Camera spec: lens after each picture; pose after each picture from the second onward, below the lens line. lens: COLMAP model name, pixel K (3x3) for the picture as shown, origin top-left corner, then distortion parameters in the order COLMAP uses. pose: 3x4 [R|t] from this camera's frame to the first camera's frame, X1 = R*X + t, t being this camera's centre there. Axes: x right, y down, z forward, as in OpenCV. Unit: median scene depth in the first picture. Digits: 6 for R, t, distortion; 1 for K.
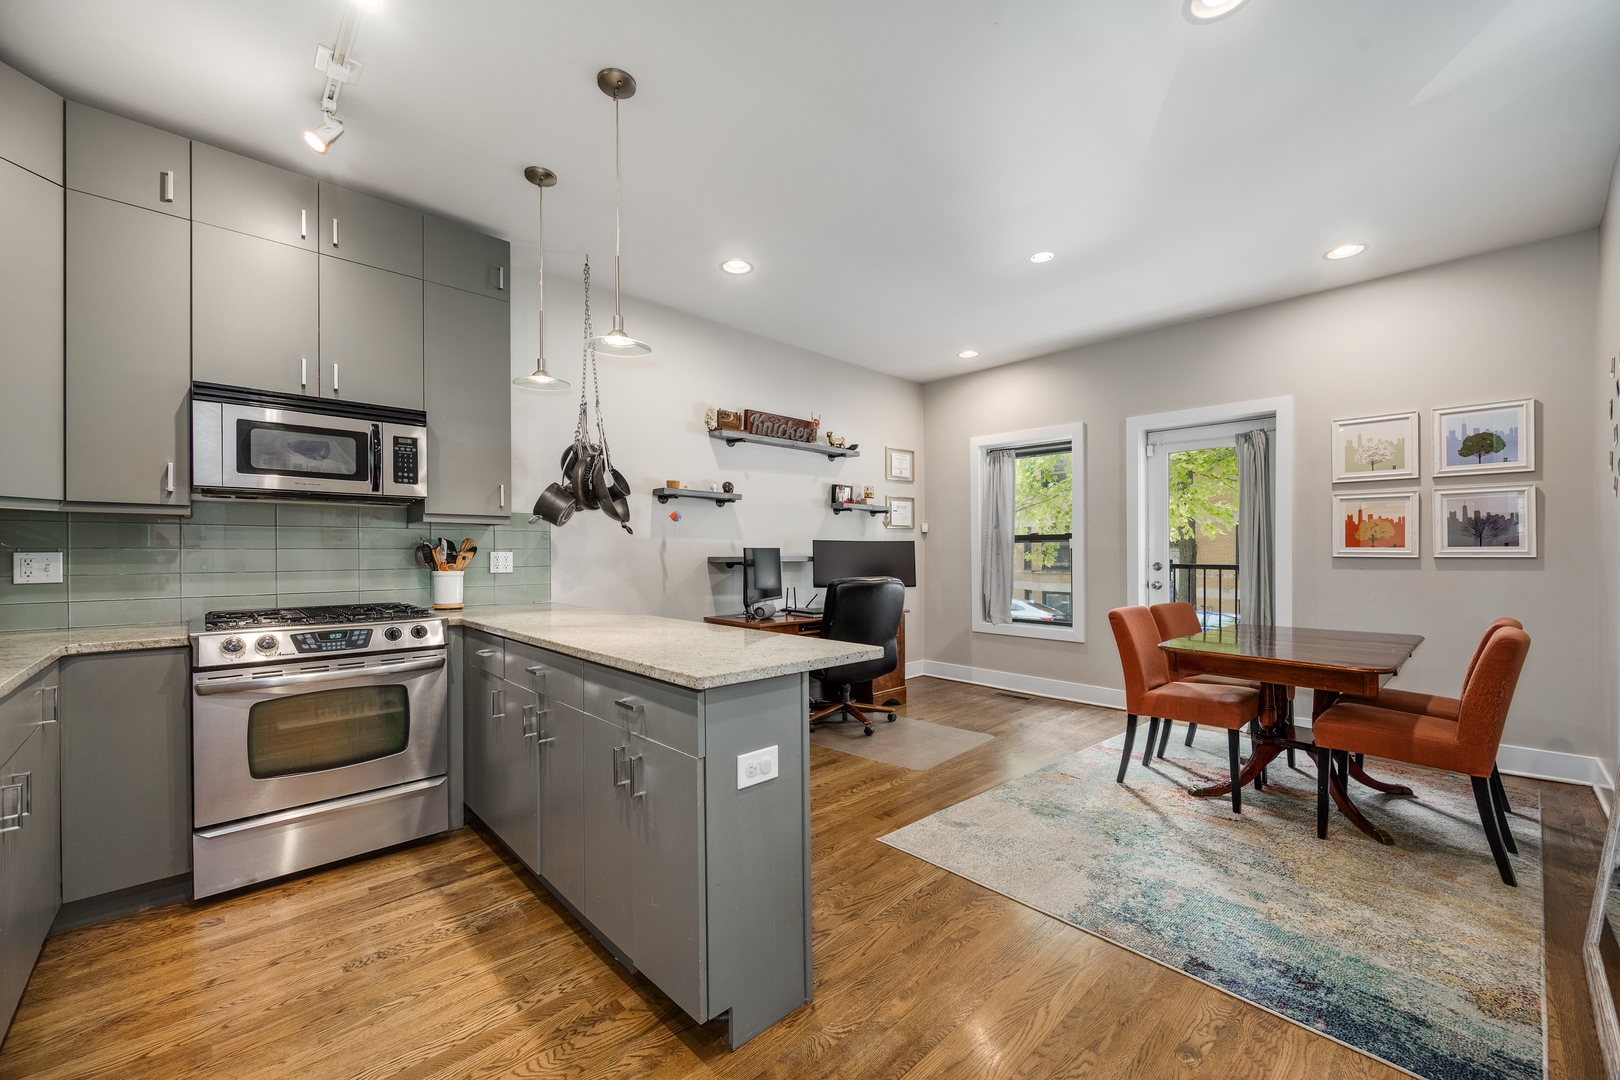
lens RADIAL K [[629.8, 0, 824.8], [0, 629.8, 559.2], [0, 0, 1]] dist [-0.005391, -0.000115]
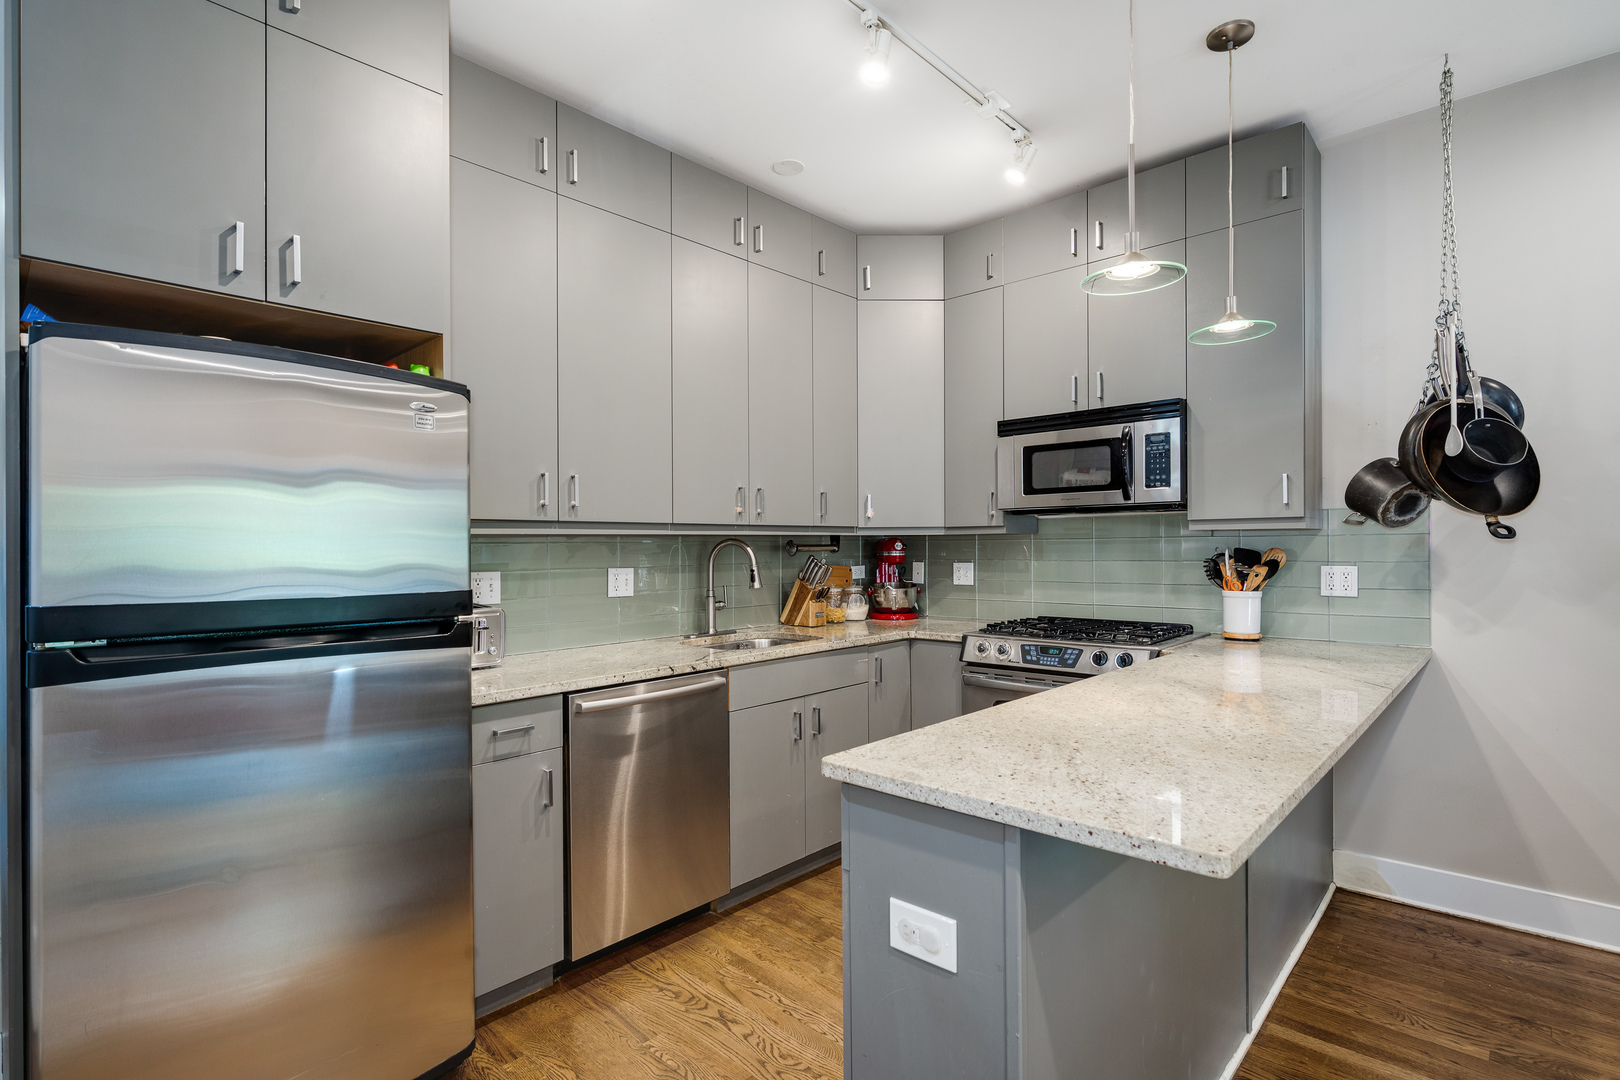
lens RADIAL K [[787.8, 0, 819.5], [0, 787.8, 554.2], [0, 0, 1]] dist [-0.003085, -0.000340]
pose [[0.051197, 0.010372, -0.998635, 0.414932], [-0.003981, 0.999940, 0.010181, -0.040586], [0.998681, 0.003454, 0.051235, 0.512225]]
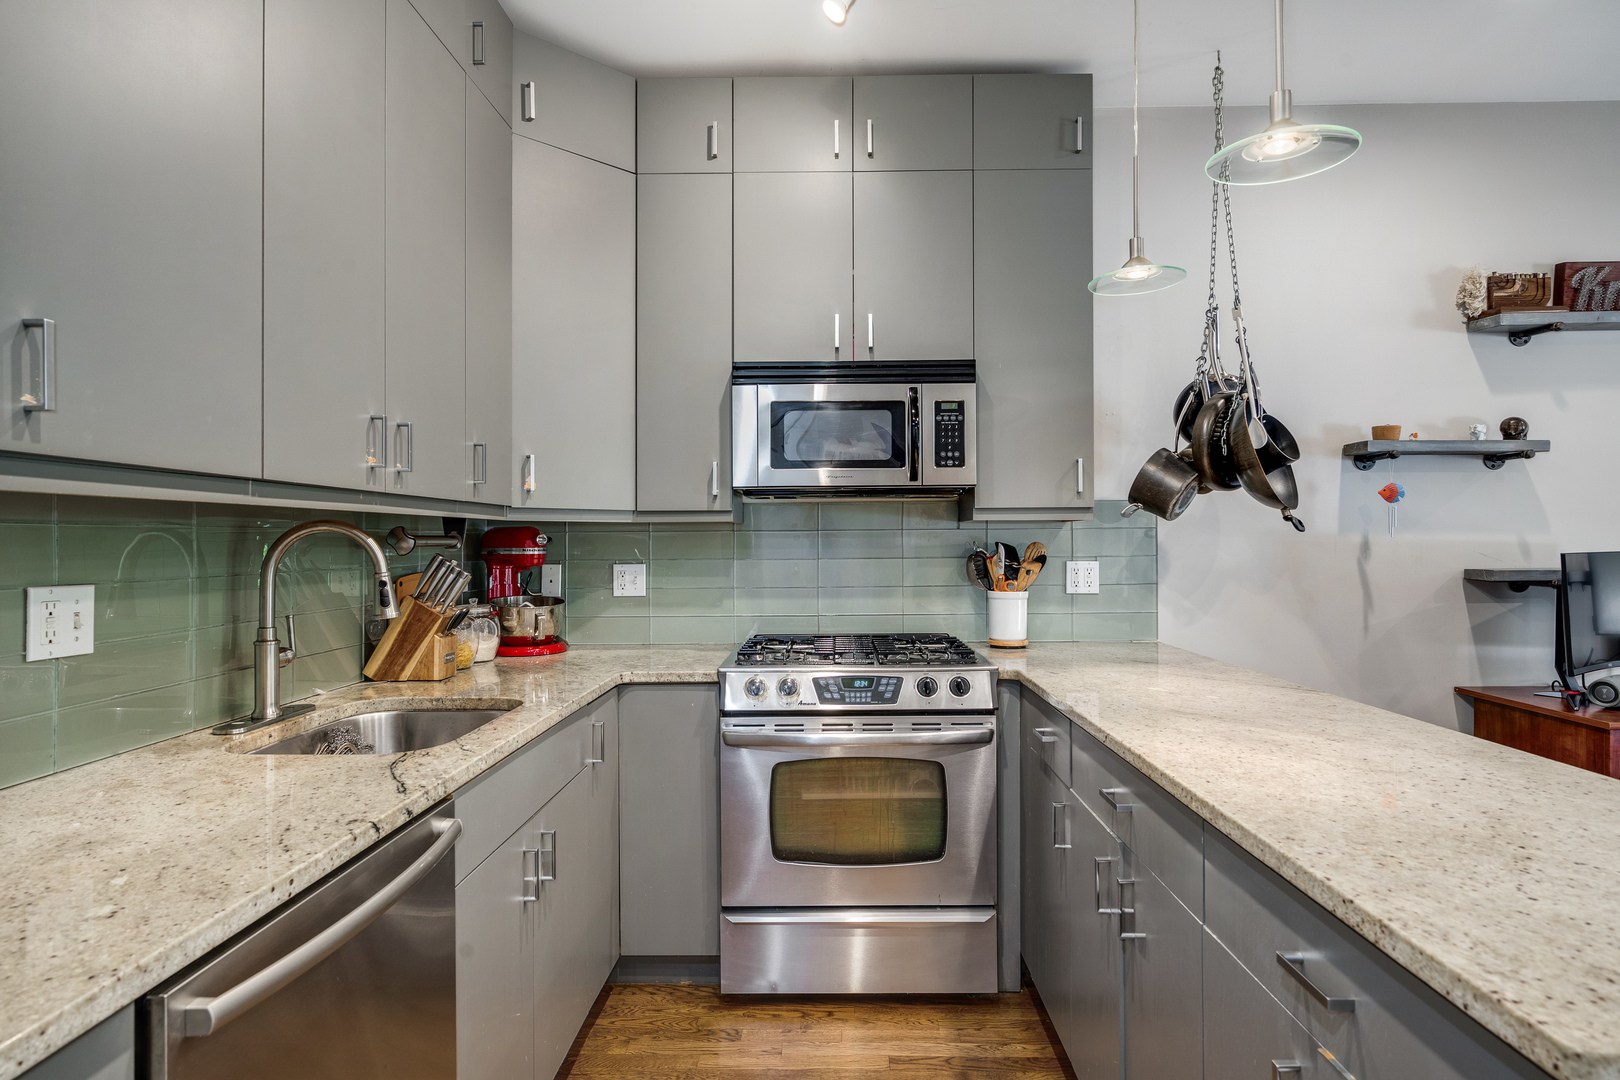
lens RADIAL K [[869.1, 0, 821.8], [0, 869.1, 544.7], [0, 0, 1]] dist [-0.000051, 0.000979]
pose [[0.701129, -0.001361, -0.713033, -0.083321], [-0.003432, 0.999980, -0.005284, -0.030397], [0.713026, 0.006152, 0.701111, 0.236154]]
